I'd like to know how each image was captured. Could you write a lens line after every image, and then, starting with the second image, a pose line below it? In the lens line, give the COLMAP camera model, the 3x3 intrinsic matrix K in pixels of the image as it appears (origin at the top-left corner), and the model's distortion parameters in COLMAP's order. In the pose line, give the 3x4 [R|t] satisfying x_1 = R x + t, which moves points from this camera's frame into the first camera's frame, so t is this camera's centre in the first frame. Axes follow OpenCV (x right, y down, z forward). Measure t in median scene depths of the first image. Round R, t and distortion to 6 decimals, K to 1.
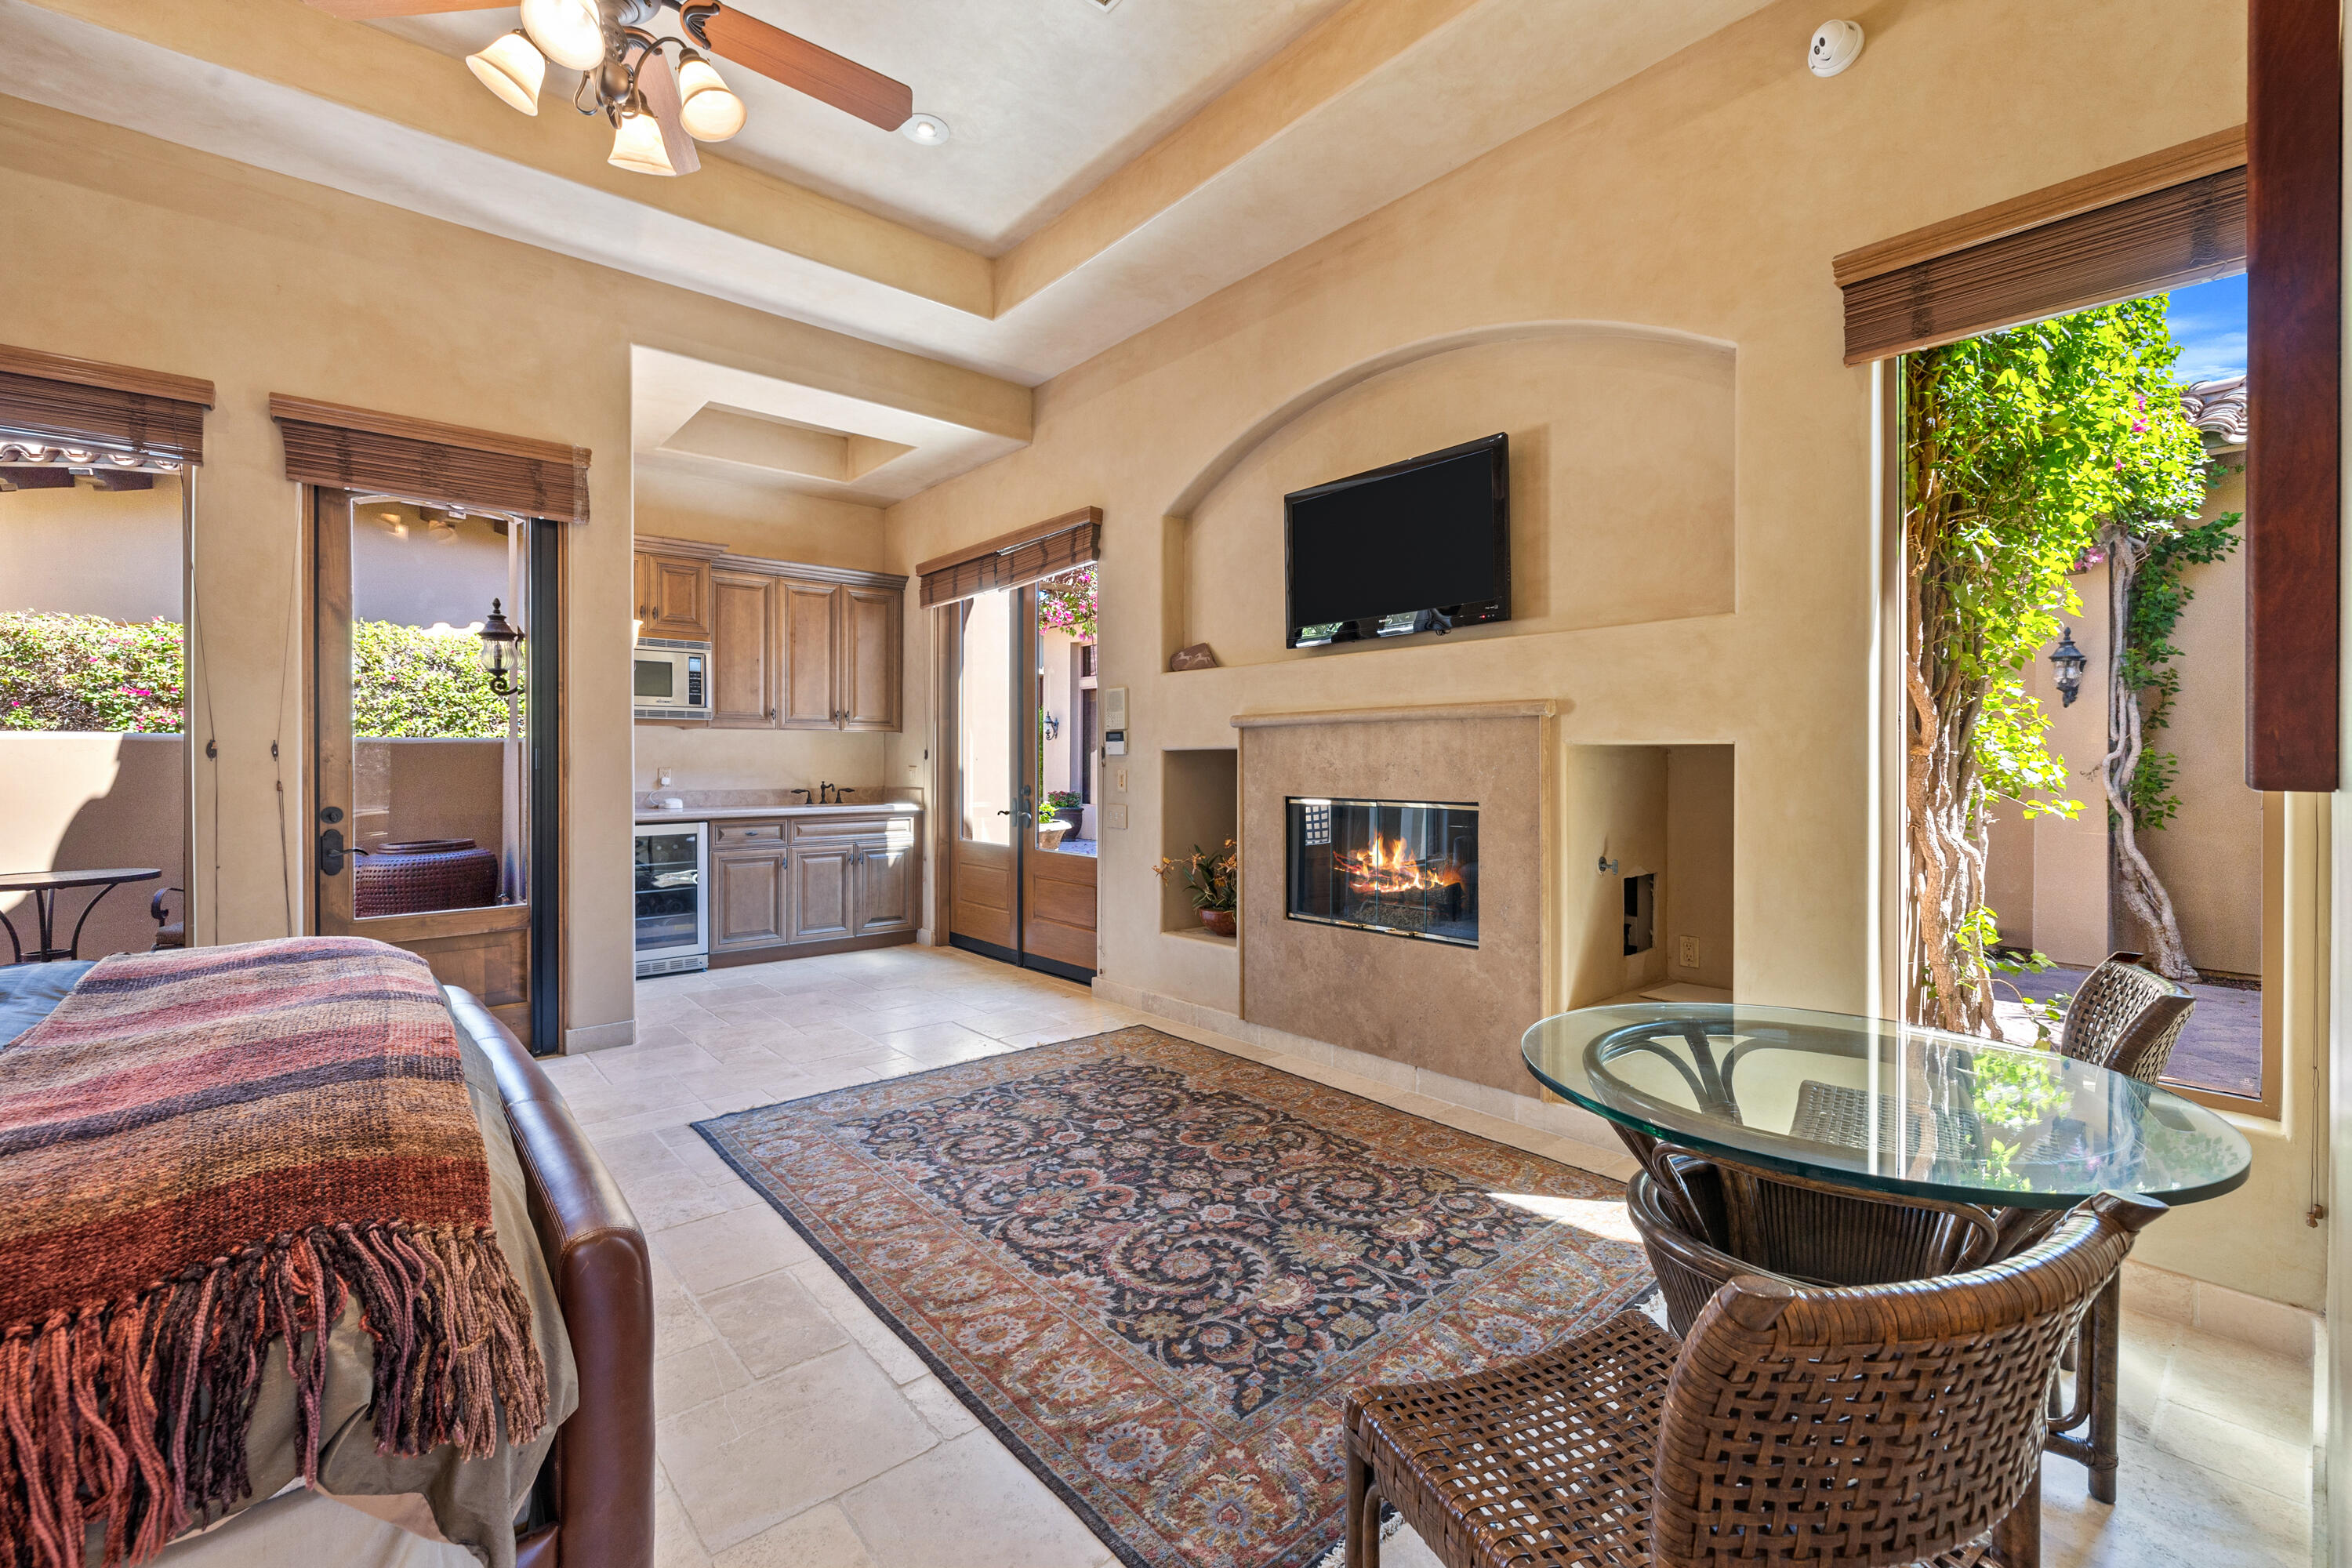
lens RADIAL K [[1007.4, 0, 1187.1], [0, 1007.4, 761.1], [0, 0, 1]] dist [0.002025, -0.000027]
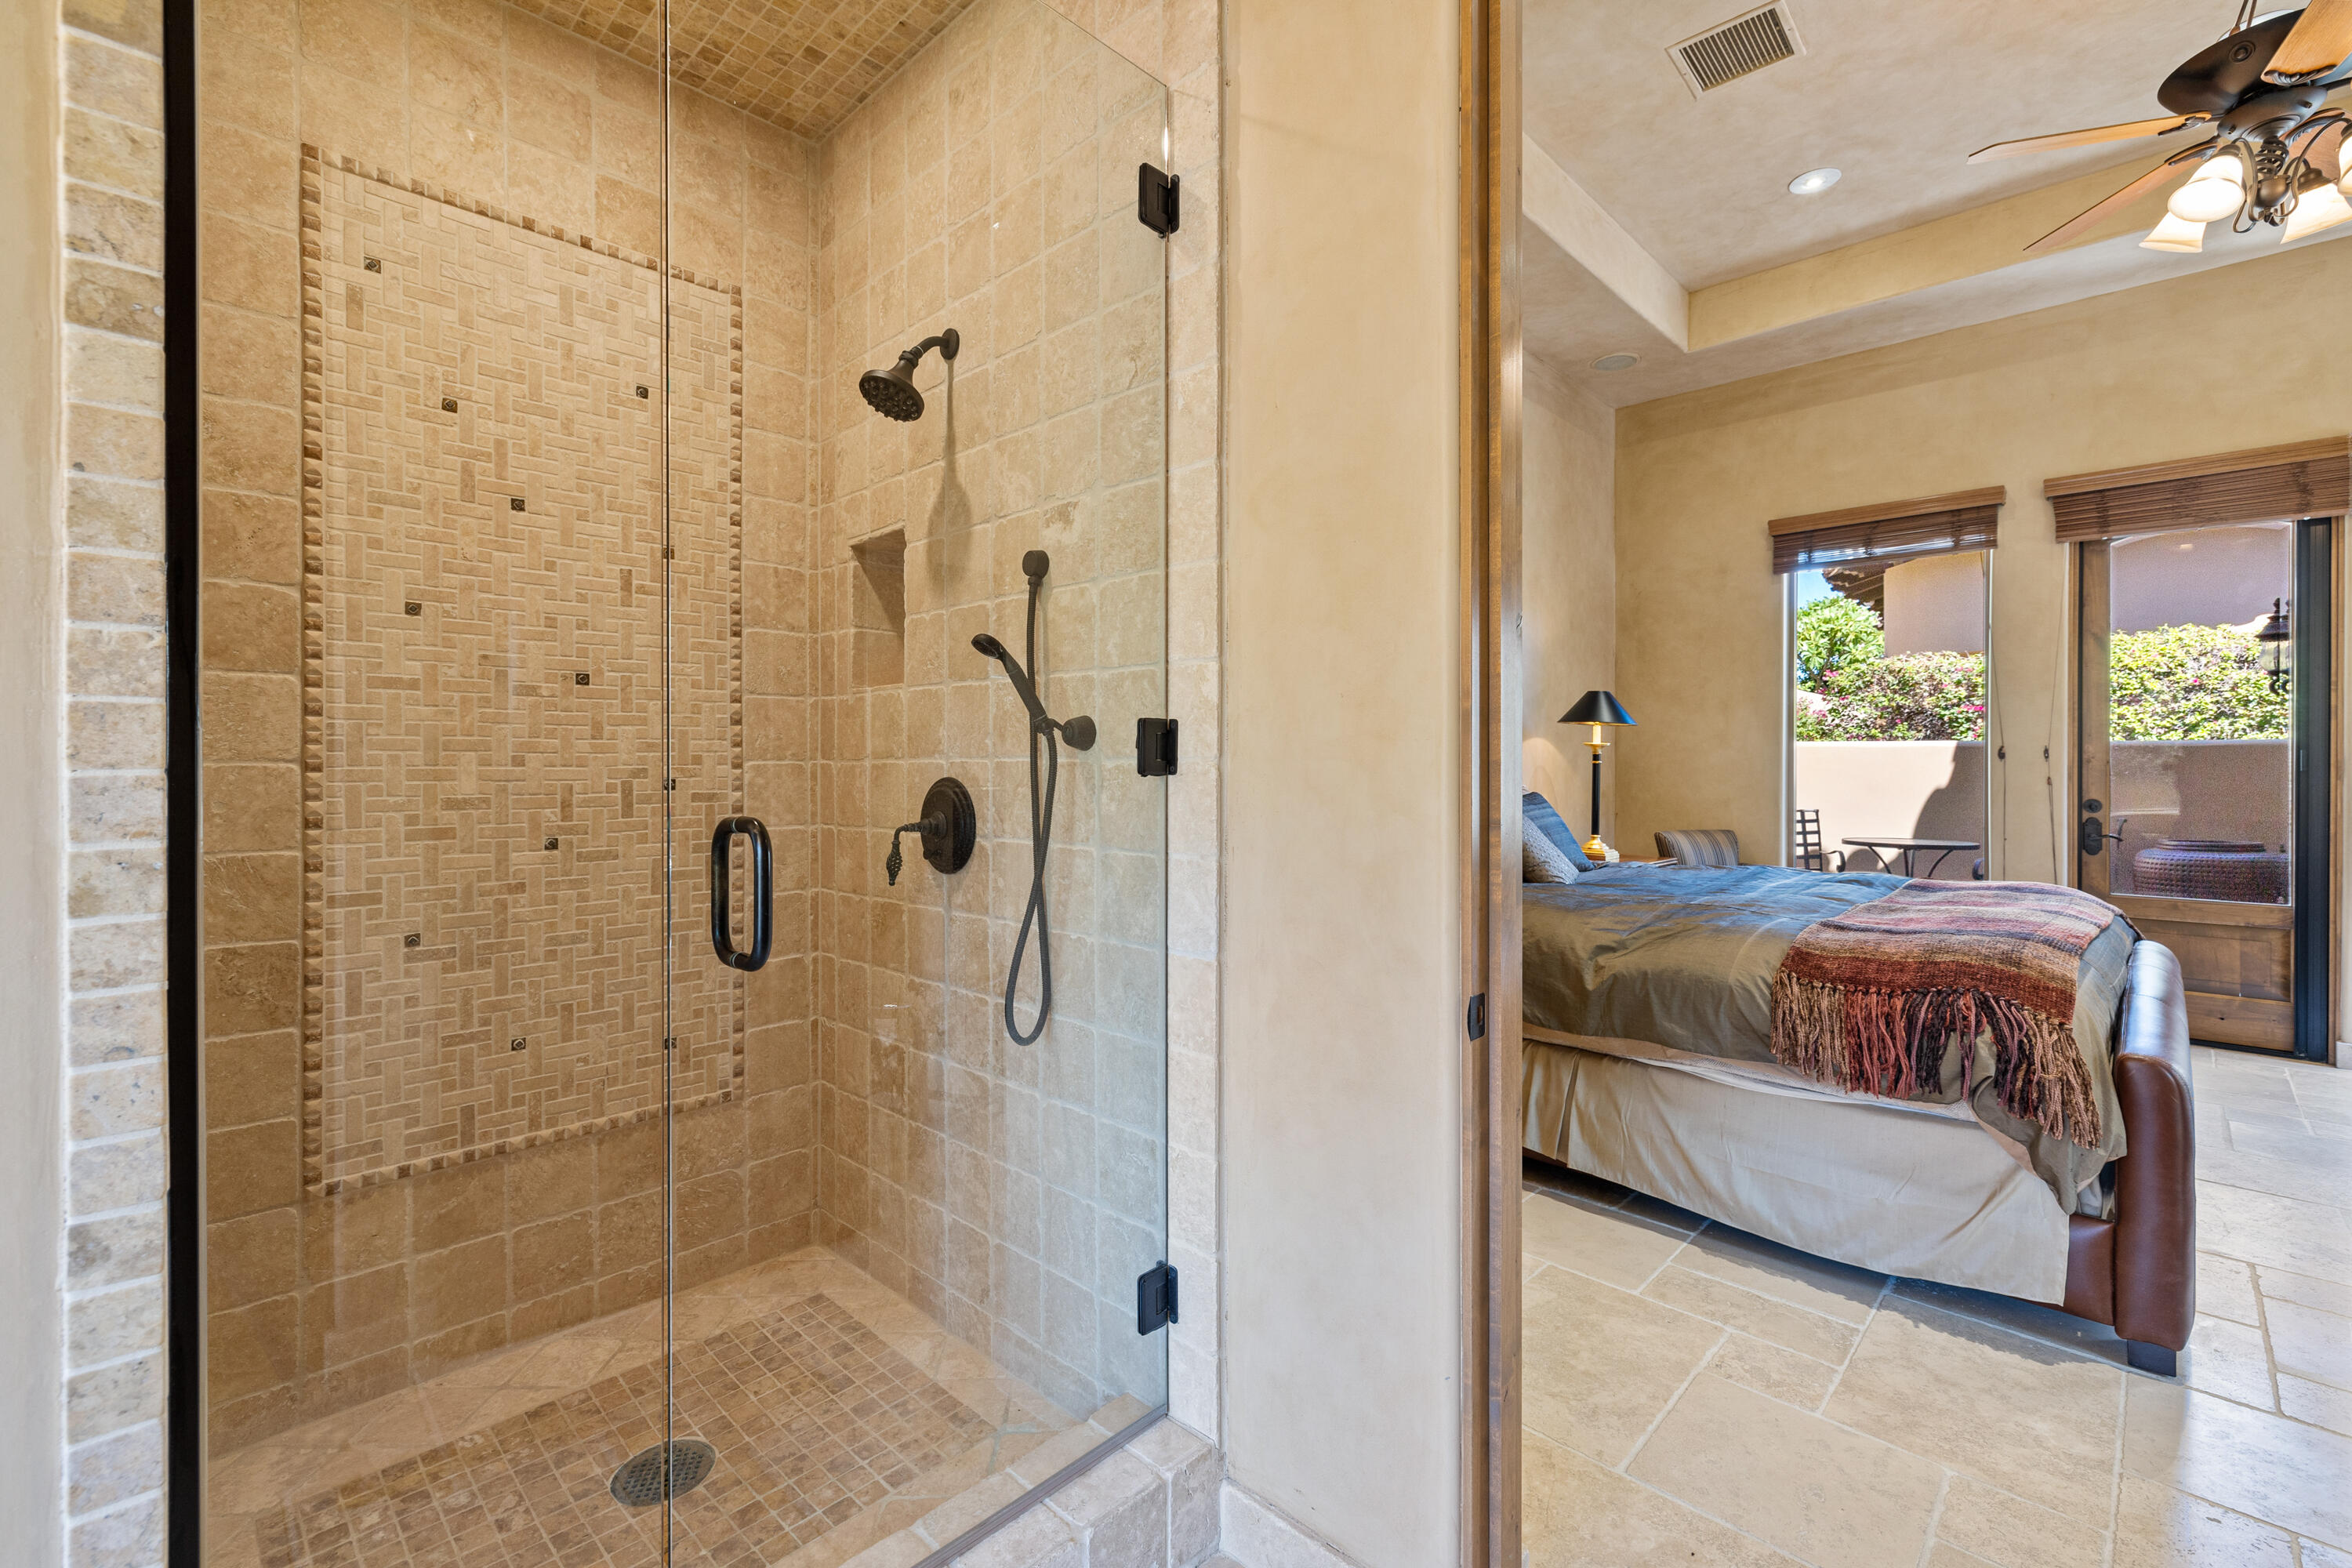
lens RADIAL K [[1007.4, 0, 1193.4], [0, 1007.4, 762.7], [0, 0, 1]] dist [0.002025, -0.000027]
pose [[0.094408, 0.003834, -0.995526, 0.178387], [-0.004253, 0.999985, 0.003448, 0.000842], [0.995524, 0.003909, 0.094423, -0.134522]]
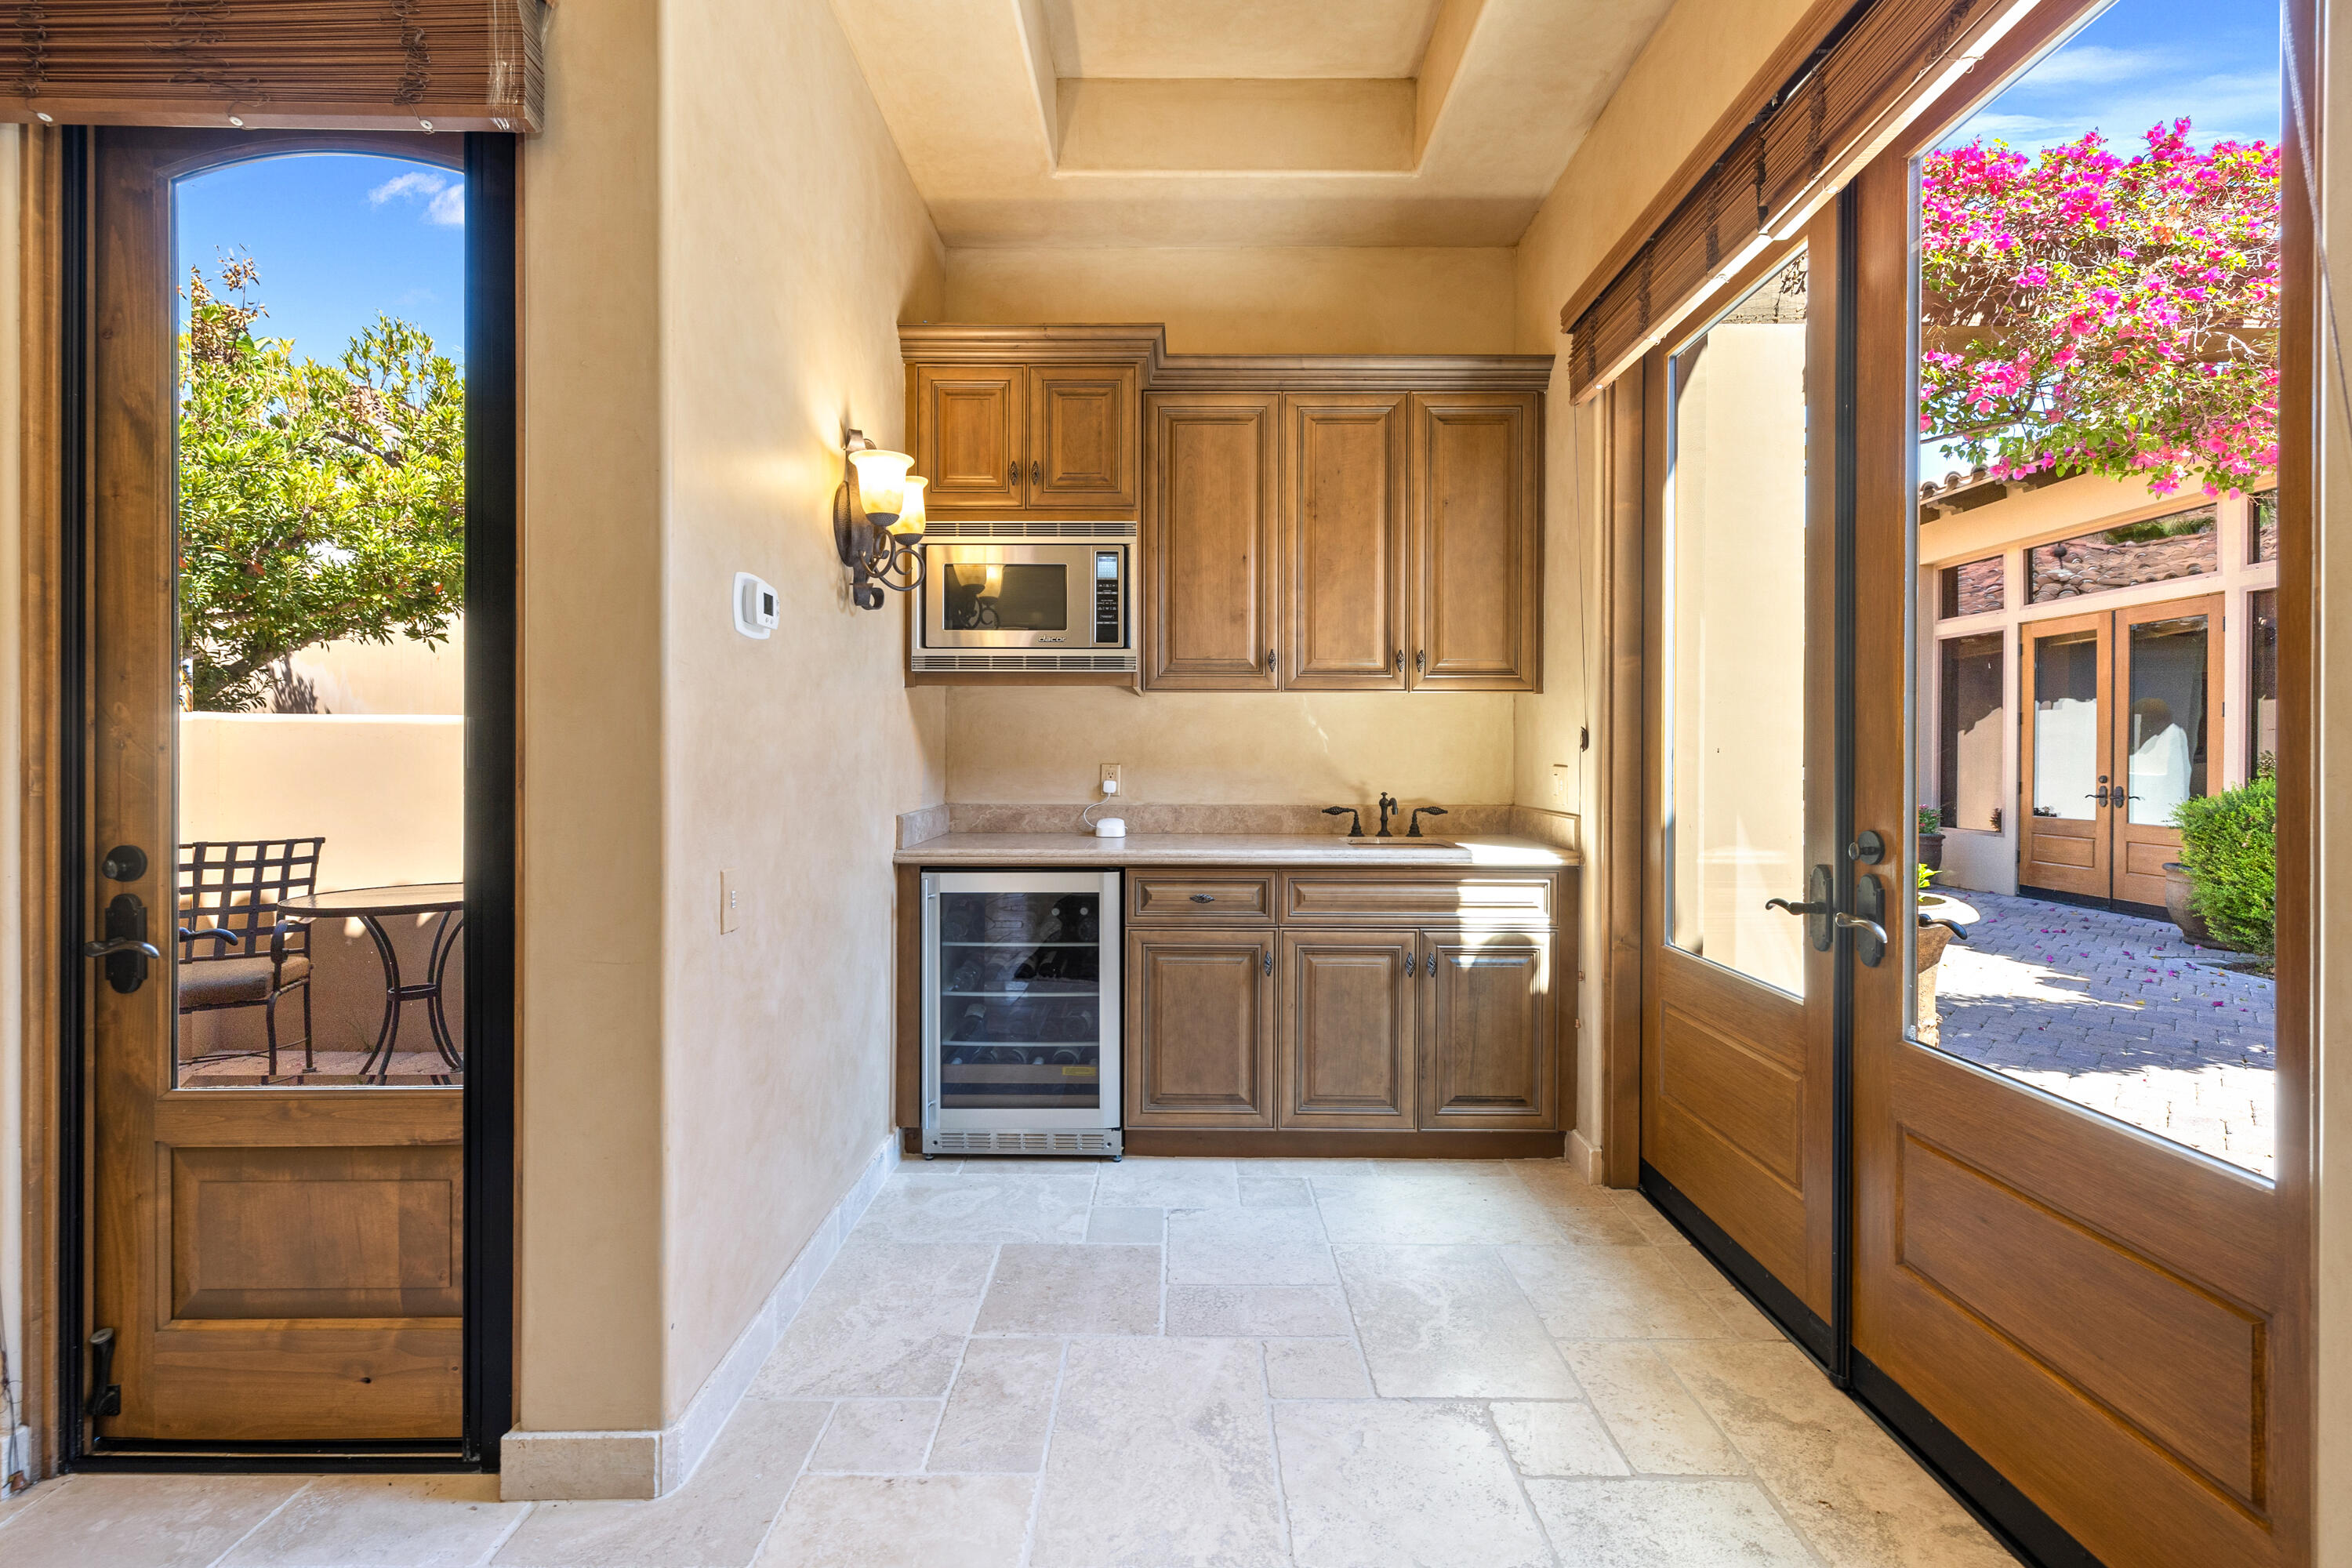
lens RADIAL K [[1007.4, 0, 1185.0], [0, 1007.4, 755.1], [0, 0, 1]] dist [0.002025, -0.000027]
pose [[0.748942, 0.004847, -0.662617, -0.115162], [-0.004391, 0.999988, 0.002351, 0.000252], [0.662621, 0.001149, 0.748954, 0.648635]]
